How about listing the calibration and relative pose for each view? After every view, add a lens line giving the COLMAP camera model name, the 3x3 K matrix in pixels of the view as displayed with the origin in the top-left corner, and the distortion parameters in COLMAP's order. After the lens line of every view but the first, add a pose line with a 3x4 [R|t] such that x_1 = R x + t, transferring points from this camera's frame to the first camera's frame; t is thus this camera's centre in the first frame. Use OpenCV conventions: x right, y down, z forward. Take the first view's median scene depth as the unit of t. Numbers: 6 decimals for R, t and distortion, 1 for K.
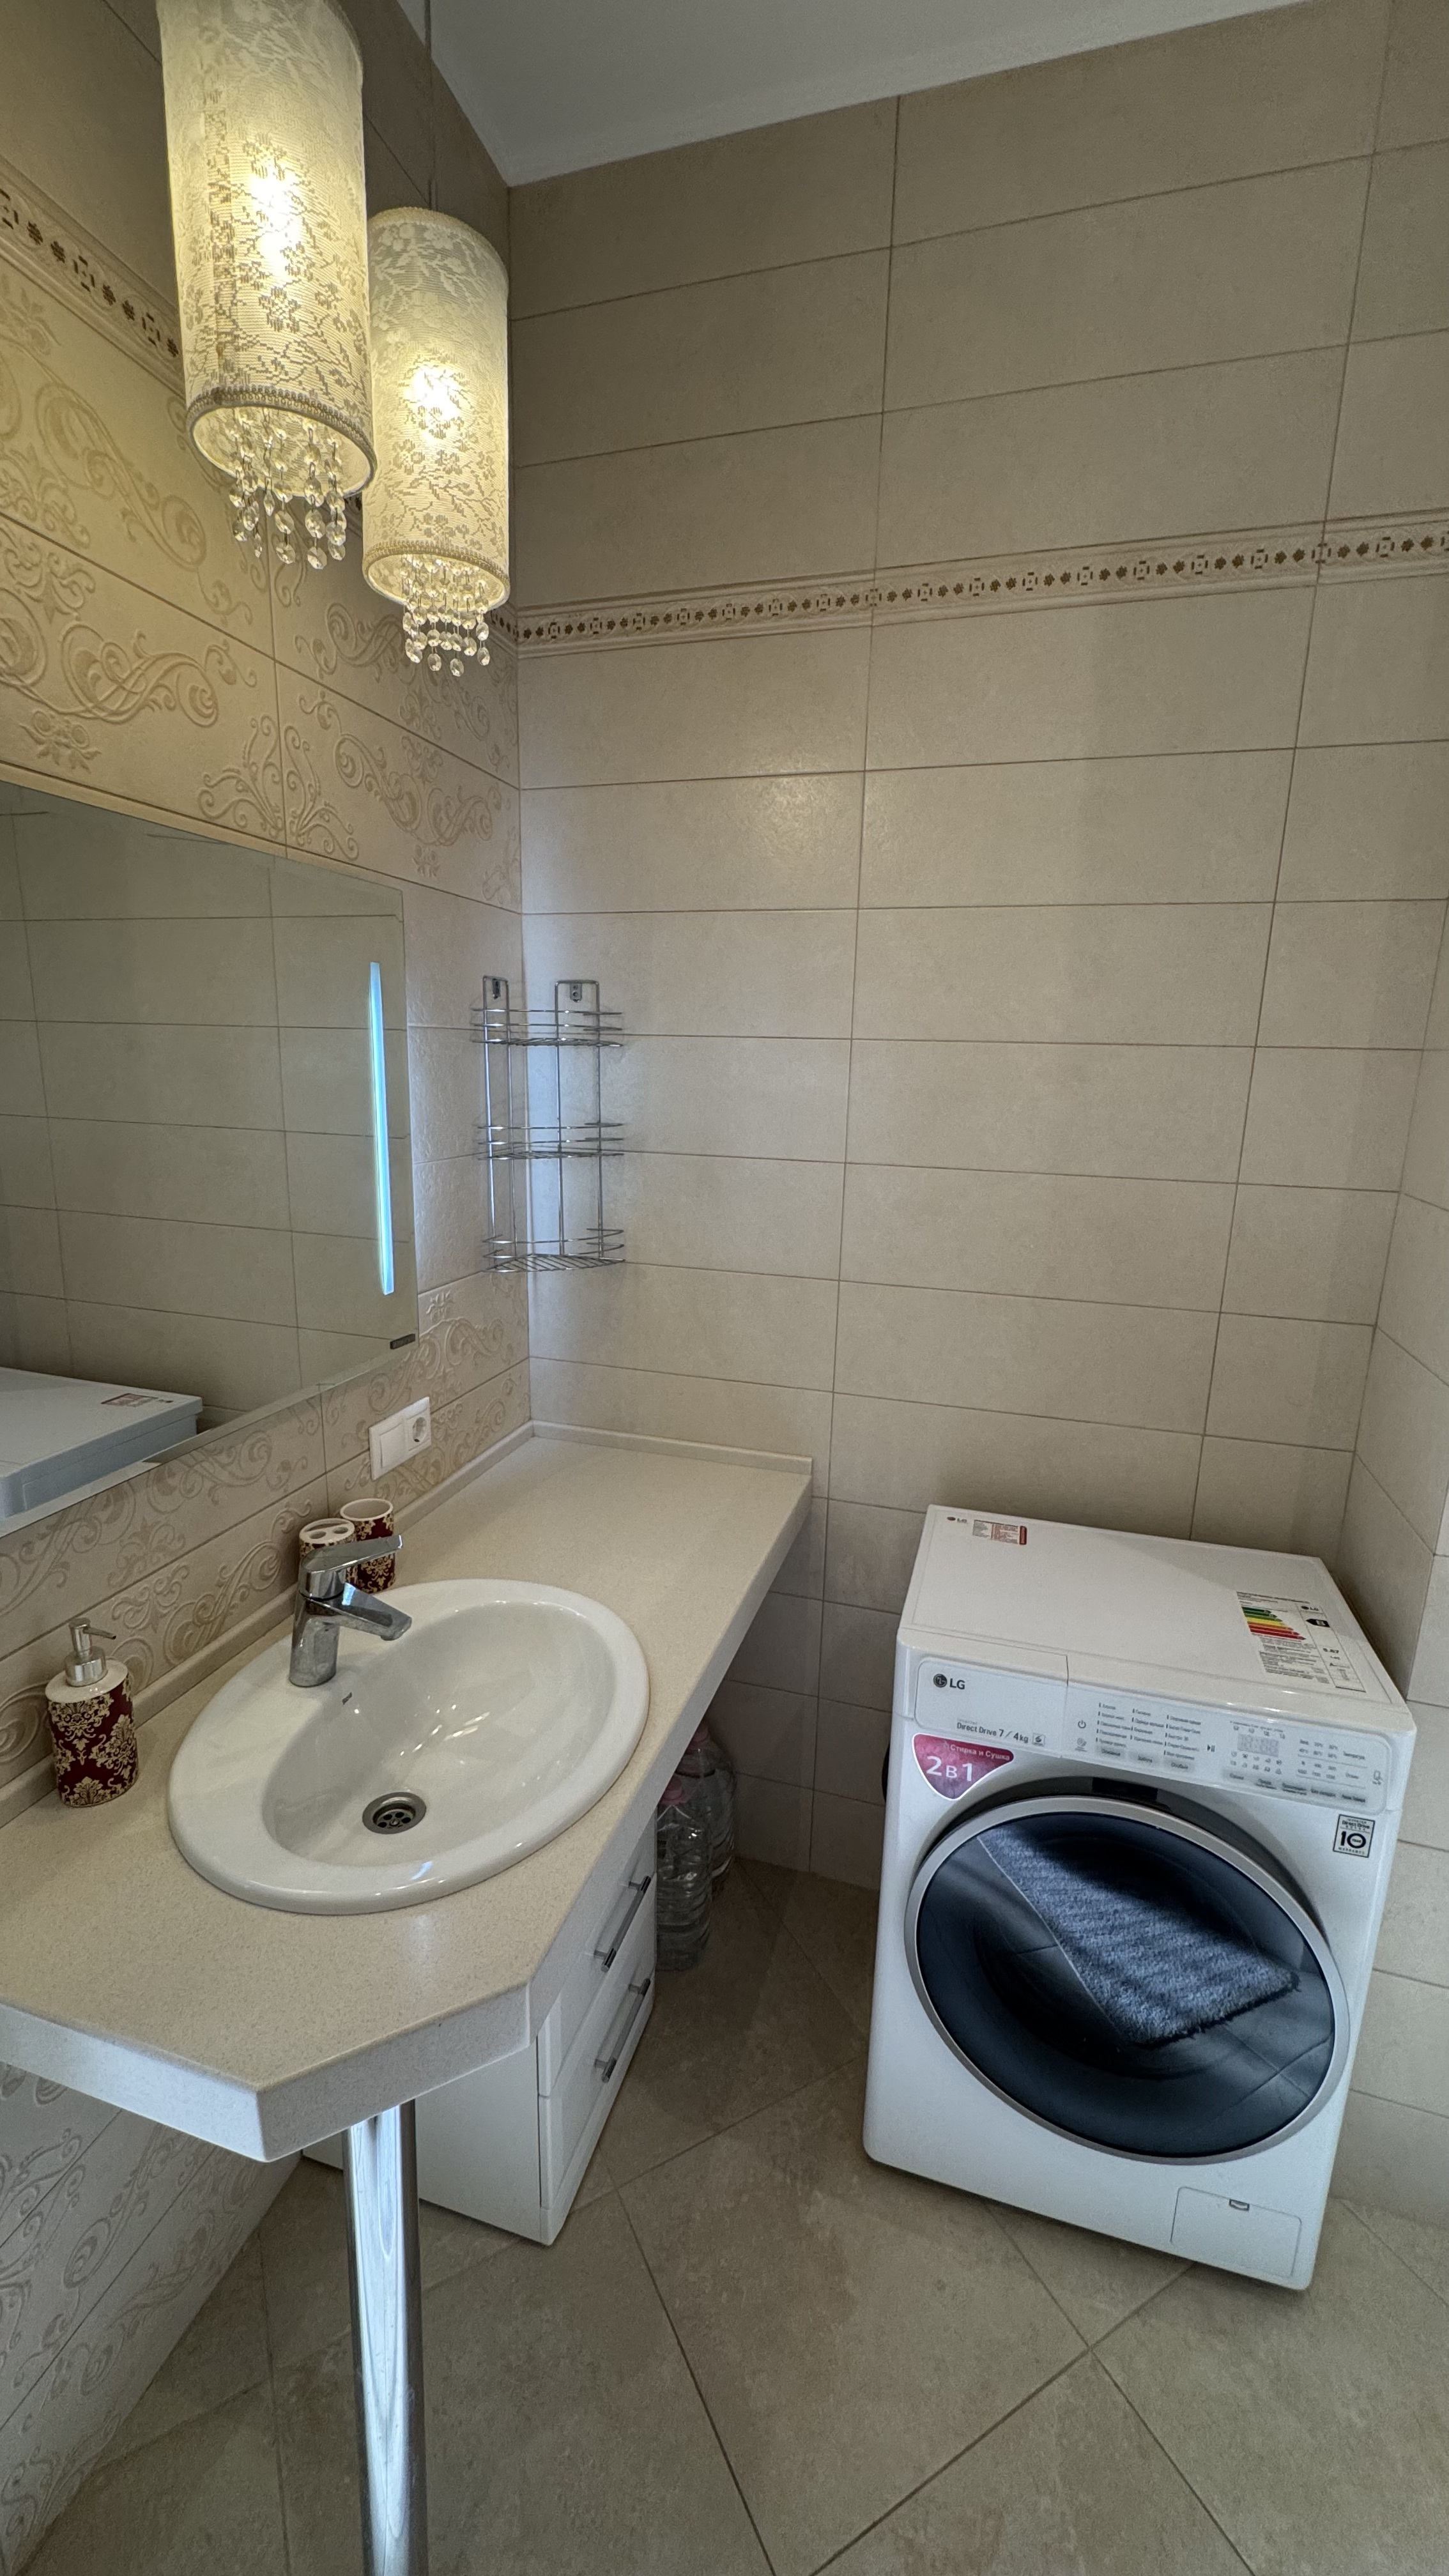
lens RADIAL K [[1025.1, 0, 724.5], [0, 1025.1, 1288.0], [0, 0, 1]] dist [-0.001620, -0.000023]
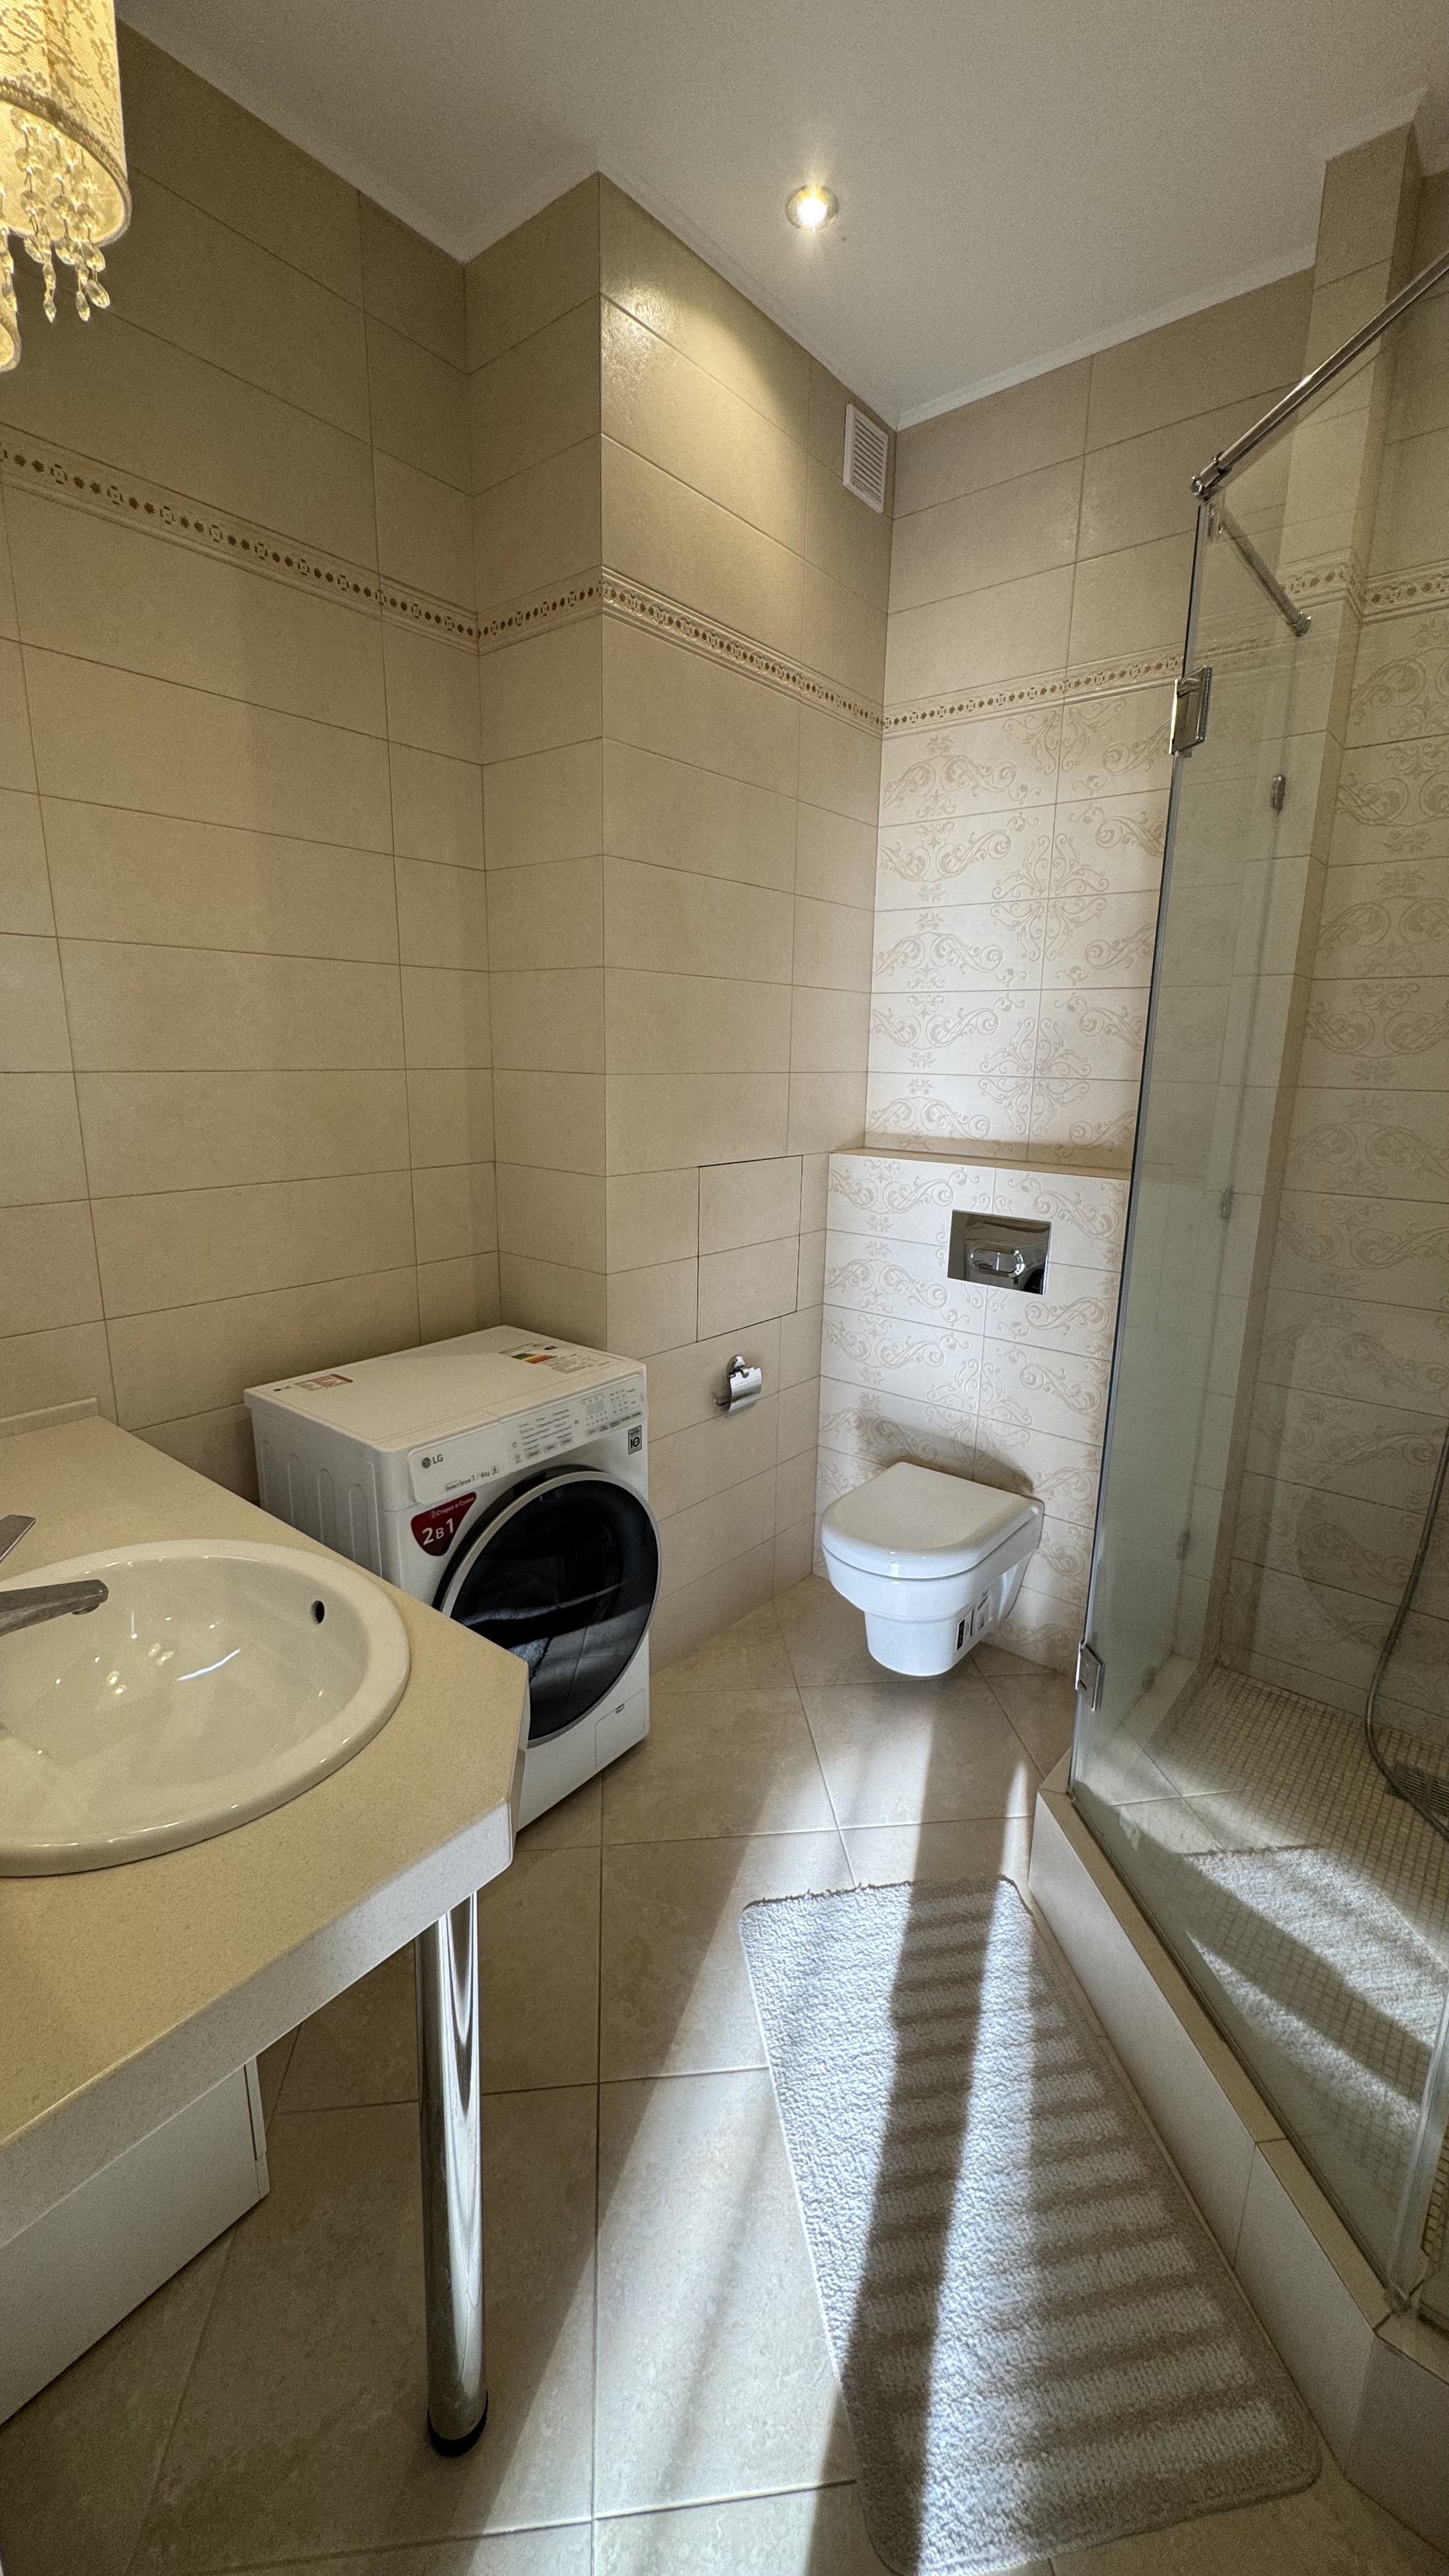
lens RADIAL K [[1025.1, 0, 724.5], [0, 1025.1, 1288.0], [0, 0, 1]] dist [-0.001620, -0.000023]
pose [[0.386466, -0.229872, 0.893198, -0.698013], [0.196471, 0.966733, 0.163788, 0.042343], [-0.901134, 0.112189, 0.418773, 0.120641]]
